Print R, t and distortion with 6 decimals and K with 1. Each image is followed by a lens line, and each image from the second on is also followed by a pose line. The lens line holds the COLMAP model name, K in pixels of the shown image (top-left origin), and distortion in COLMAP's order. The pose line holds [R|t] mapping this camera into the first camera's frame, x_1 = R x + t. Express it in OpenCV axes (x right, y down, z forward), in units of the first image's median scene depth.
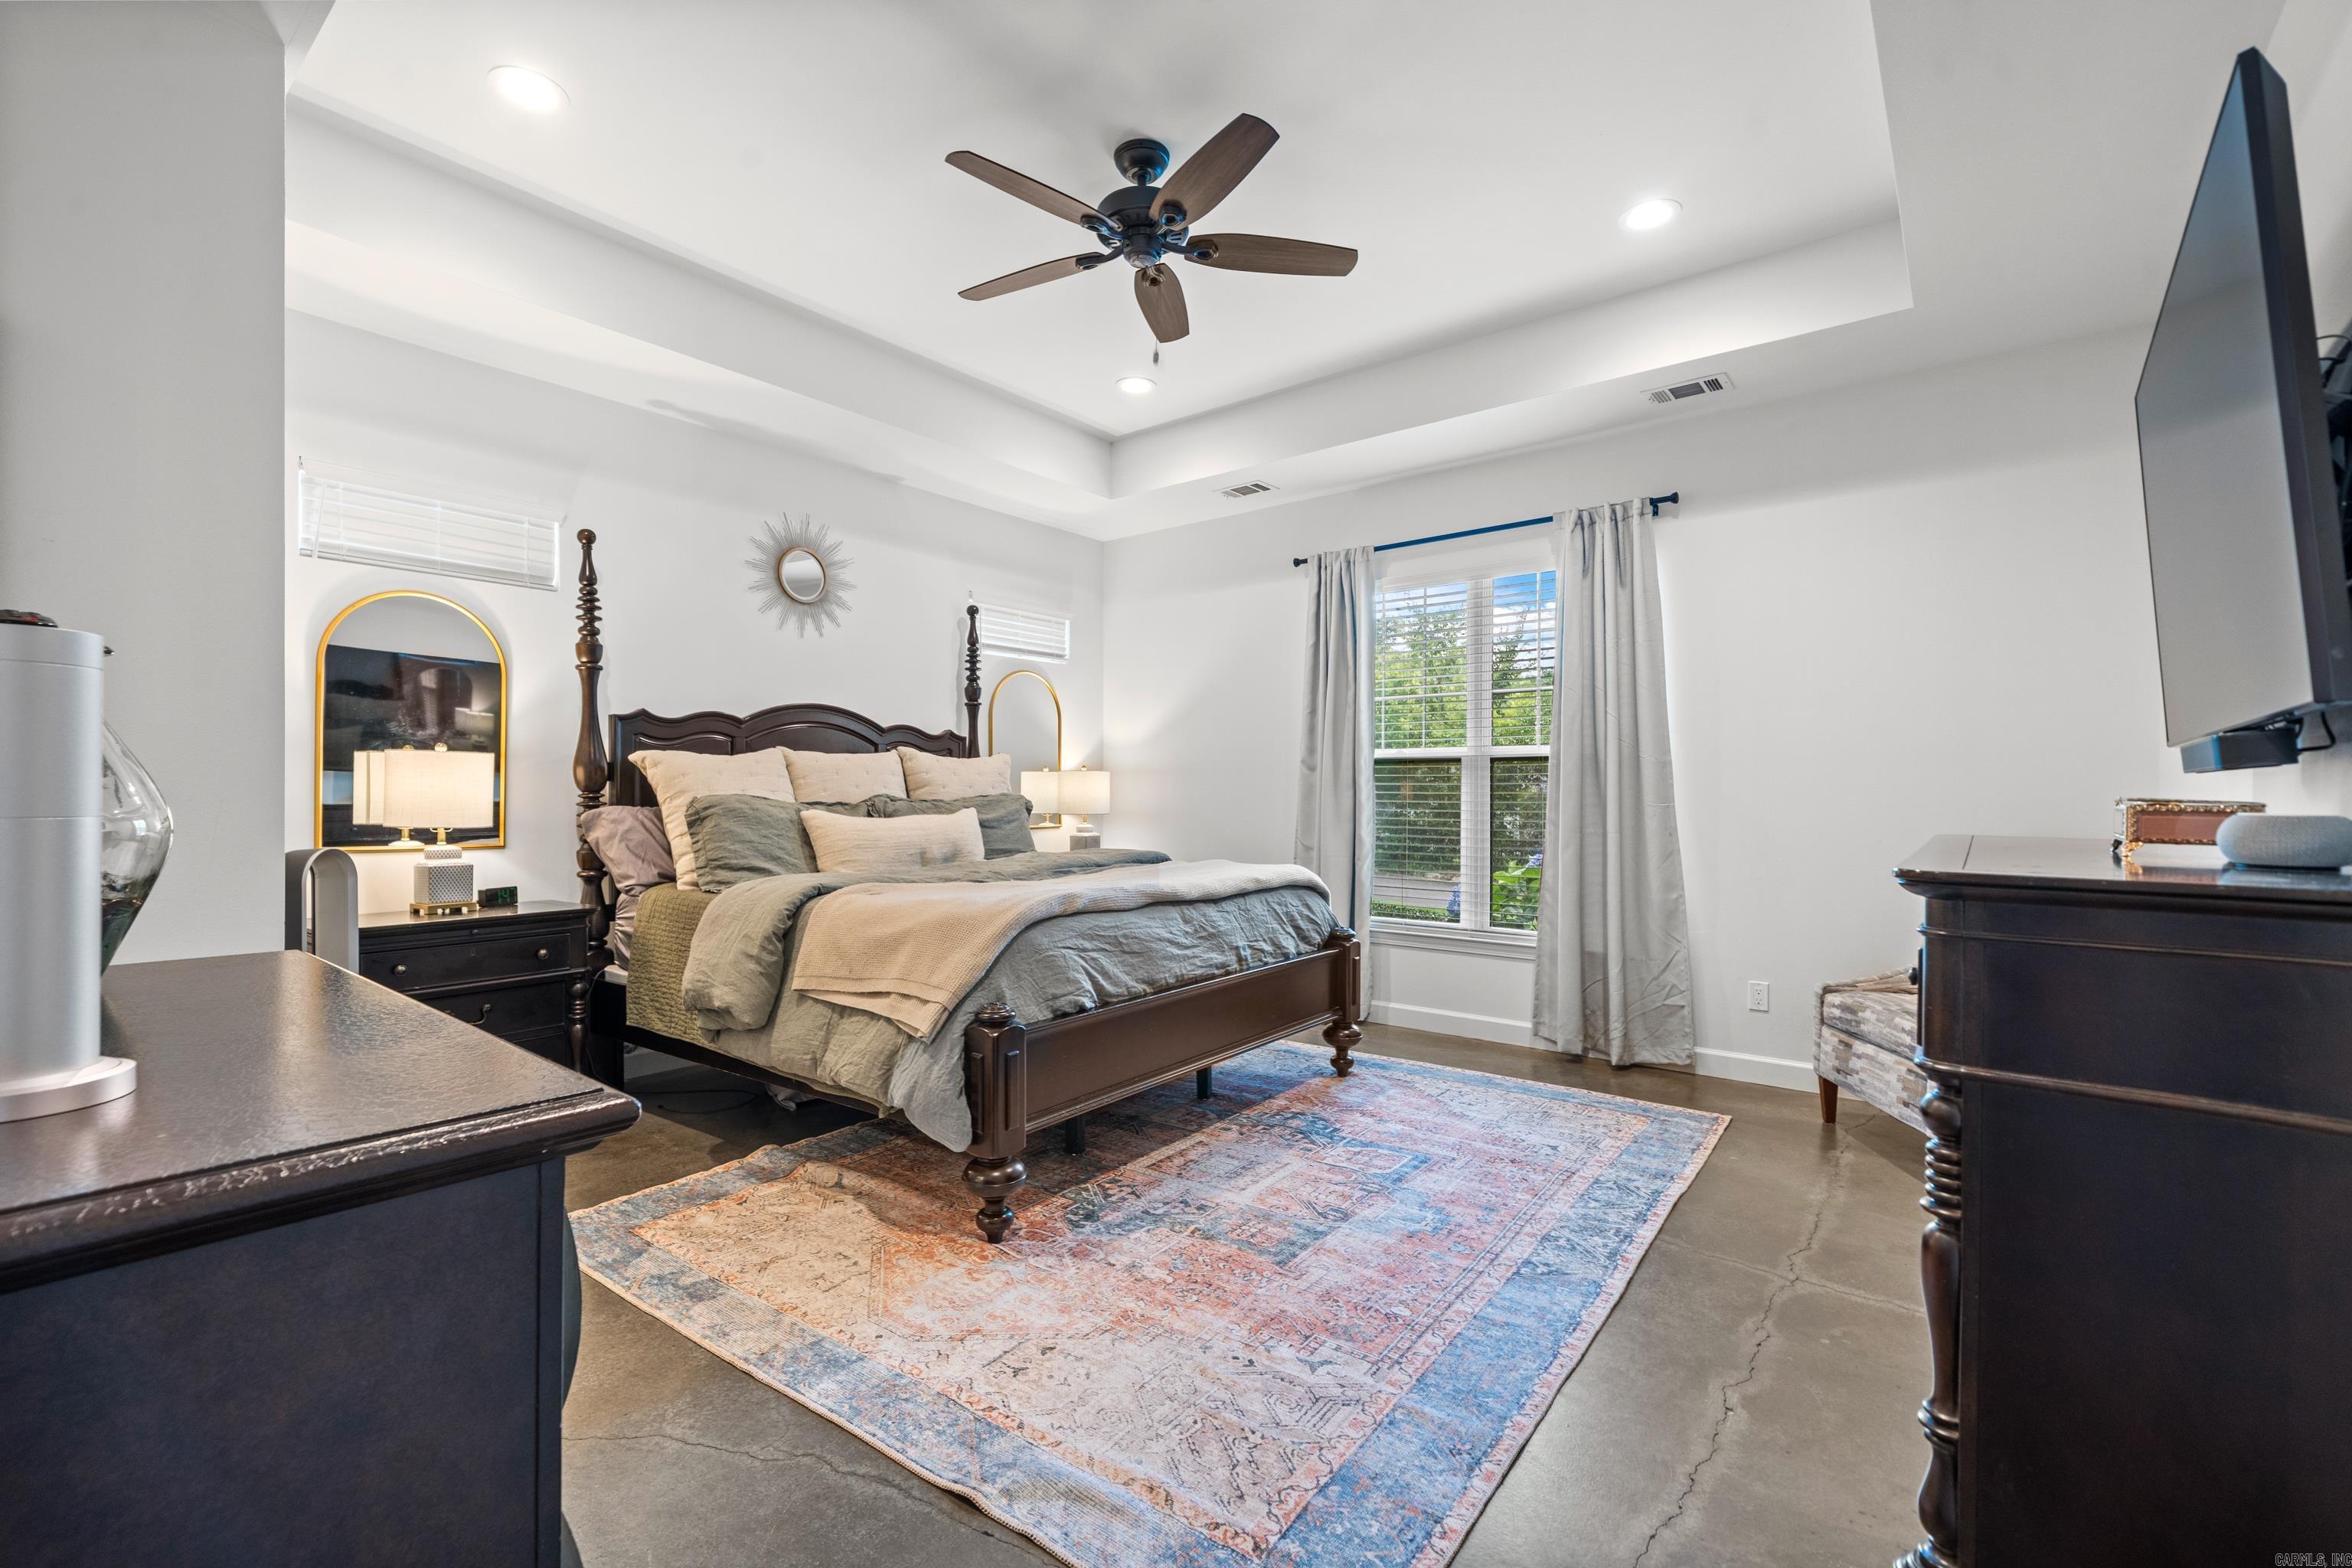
lens RADIAL K [[997.6, 0, 1166.9], [0, 997.6, 788.5], [0, 0, 1]] dist [-0.001696, -0.000121]
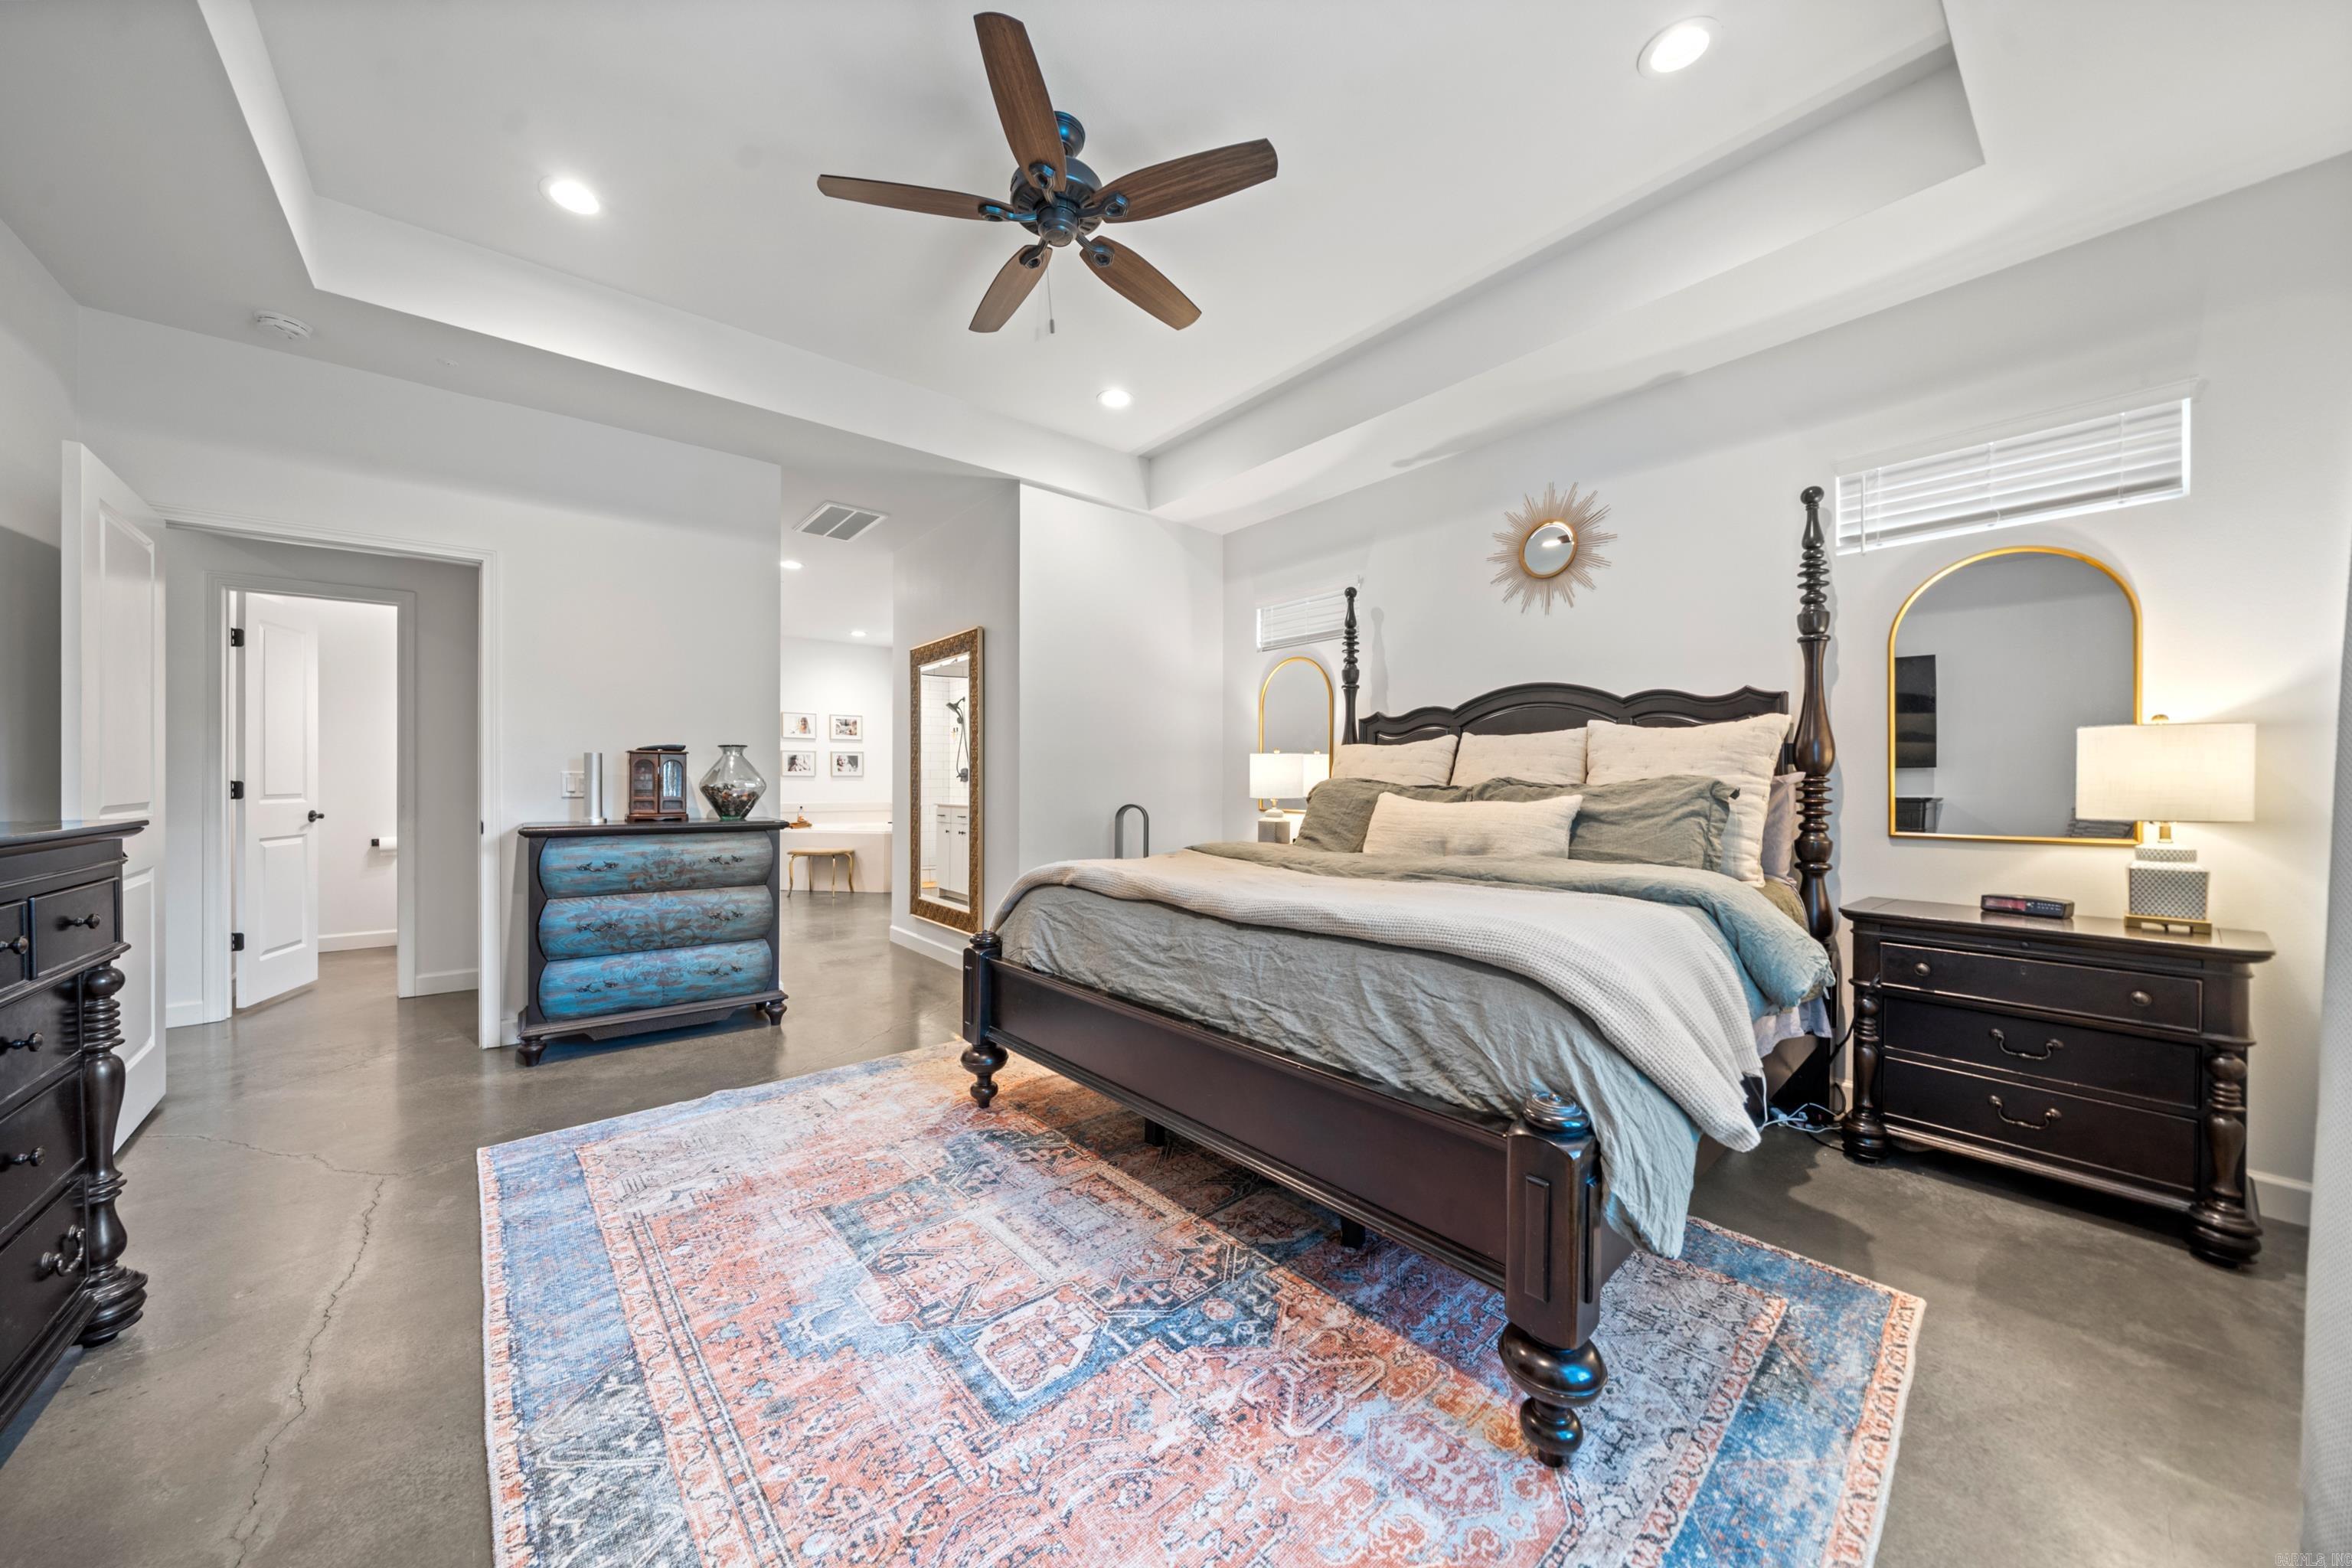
lens RADIAL K [[804.8, 0, 1161.9], [0, 804.8, 779.4], [0, 0, 1]] dist [-0.006239, 0.000558]
pose [[-0.200625, -0.002764, -0.979664, 0.696499], [0.003693, 0.999987, -0.003578, 0.012371], [0.979661, -0.004335, -0.200612, 1.195050]]
